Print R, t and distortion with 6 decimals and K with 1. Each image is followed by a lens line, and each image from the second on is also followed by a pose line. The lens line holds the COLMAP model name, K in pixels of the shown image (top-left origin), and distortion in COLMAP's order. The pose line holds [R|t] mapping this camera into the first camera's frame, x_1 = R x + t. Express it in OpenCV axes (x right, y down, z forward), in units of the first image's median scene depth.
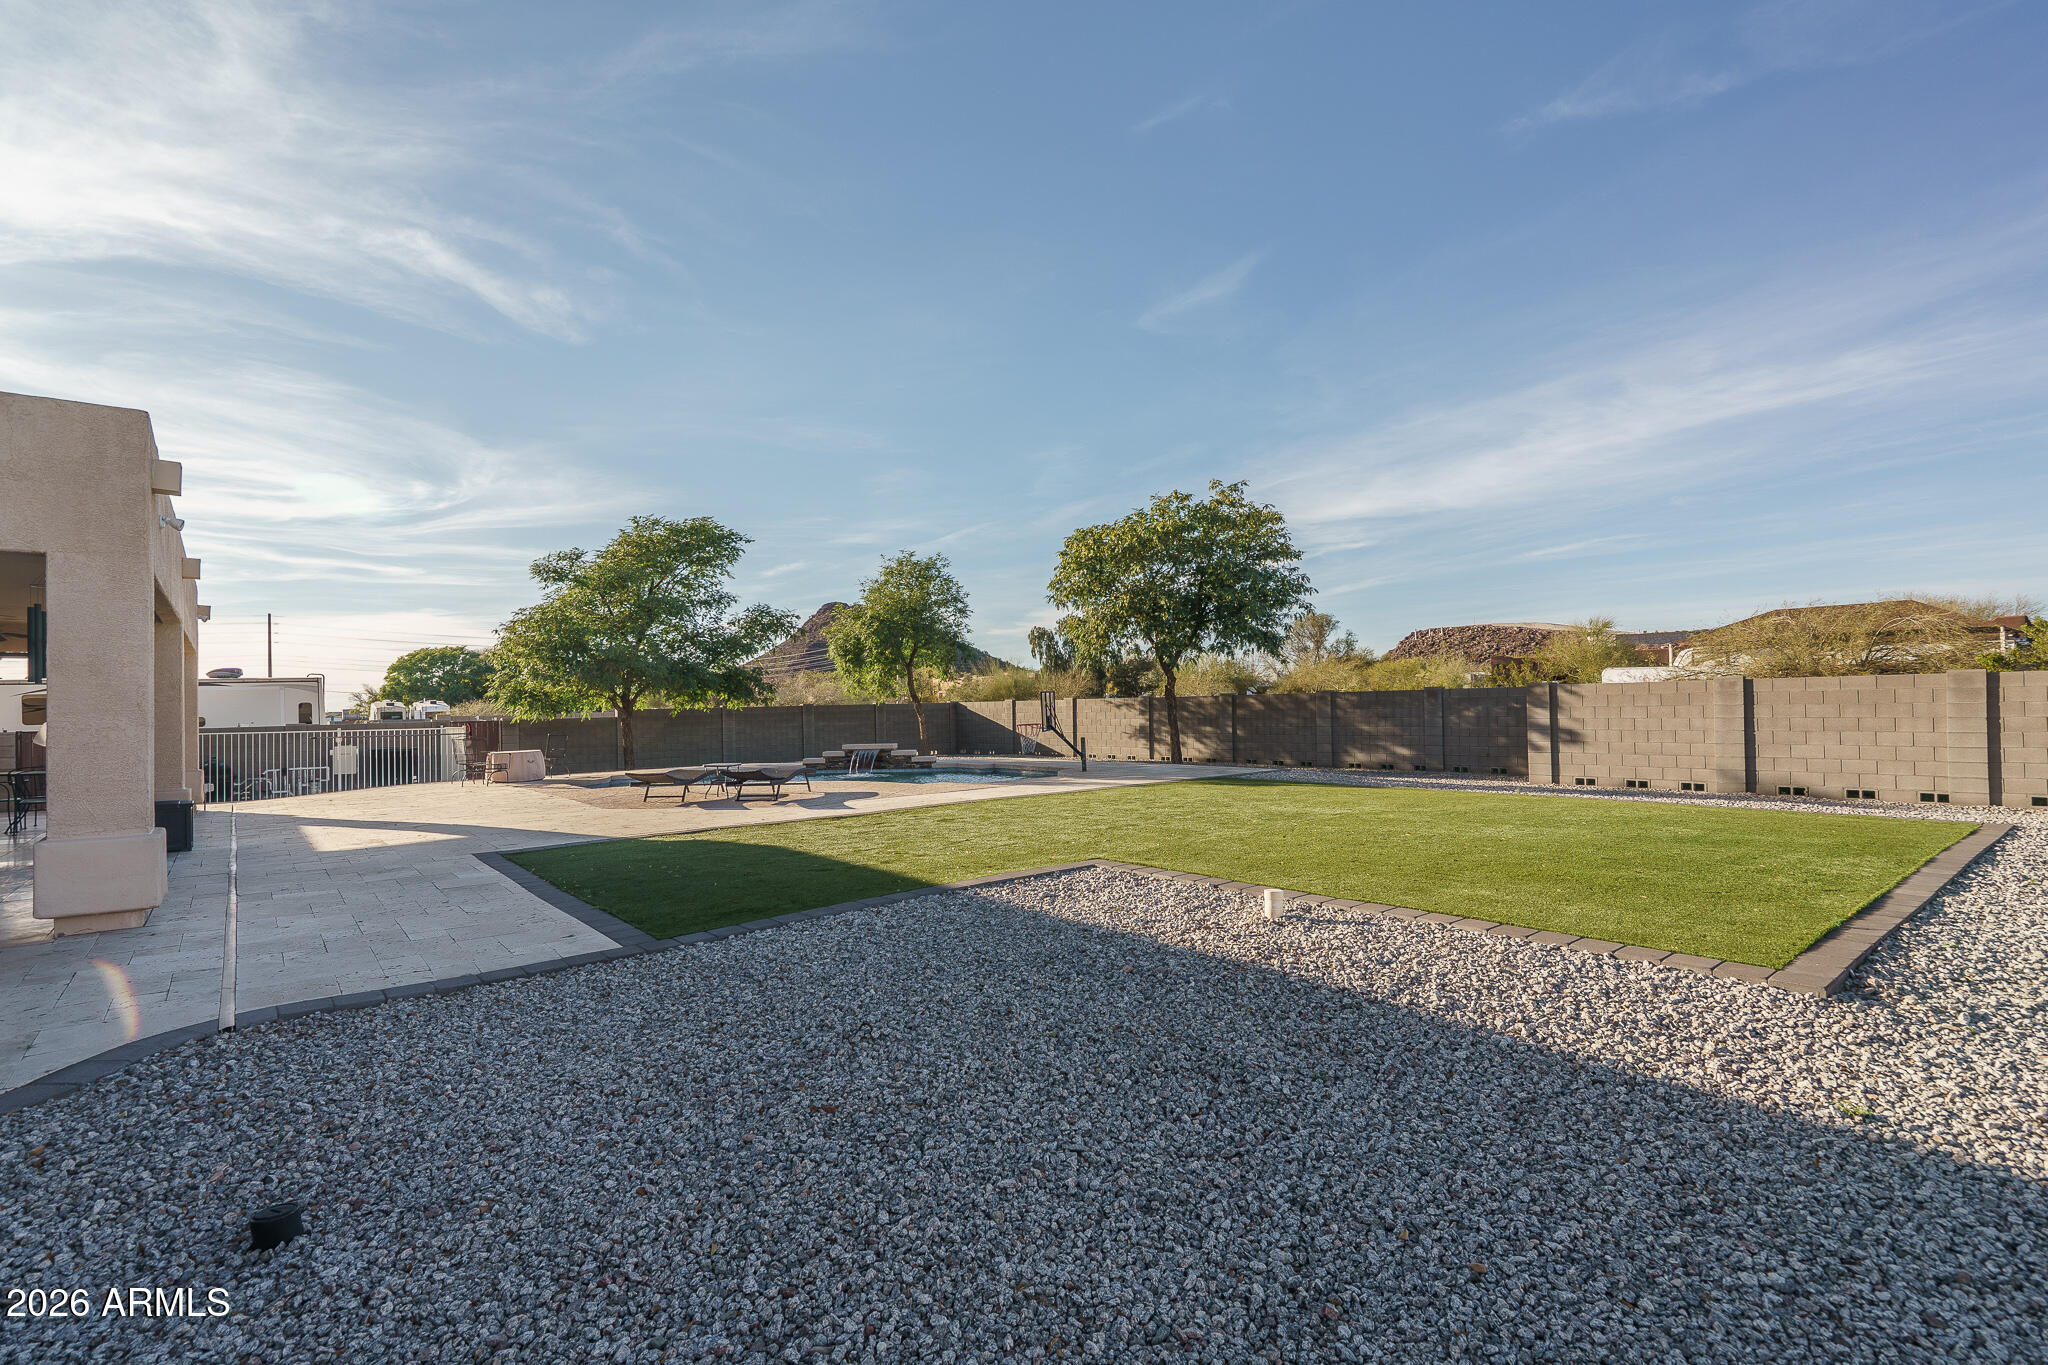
lens RADIAL K [[959.8, 0, 1021.6], [0, 959.8, 702.3], [0, 0, 1]] dist [0.001193, 0.000123]
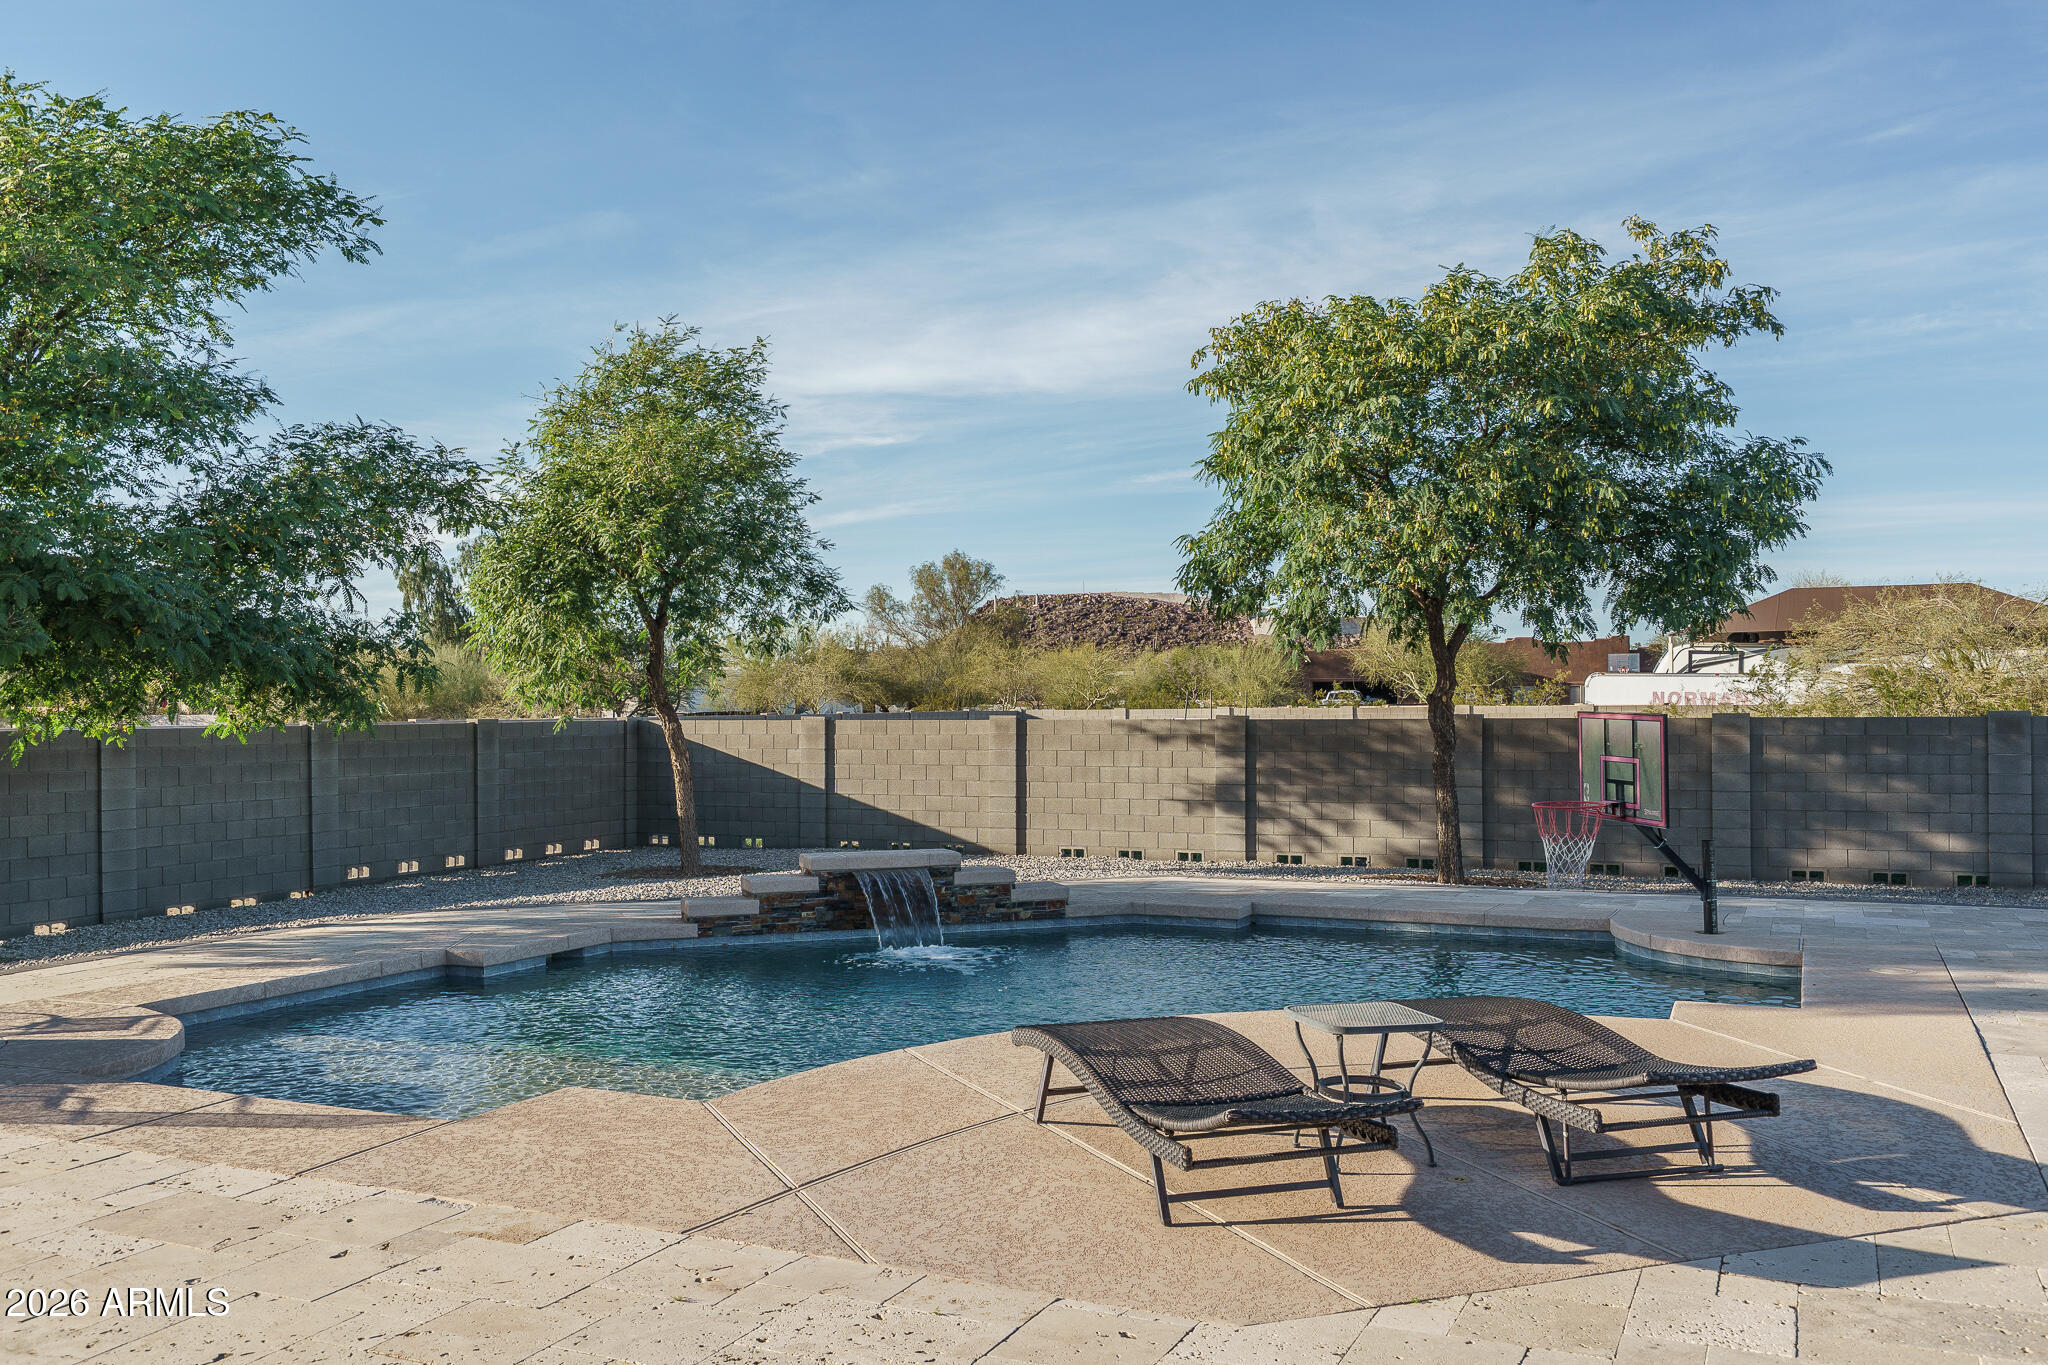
lens RADIAL K [[1754.8, 0, 1024.0], [0, 1754.8, 682.5], [0, 0, 1]] dist [0.248741, -0.542030]
pose [[0.895167, 0.023200, 0.445127, -0.307497], [-0.014819, 0.999641, -0.022301, -0.001239], [-0.445485, 0.013367, 0.895190, 0.308711]]
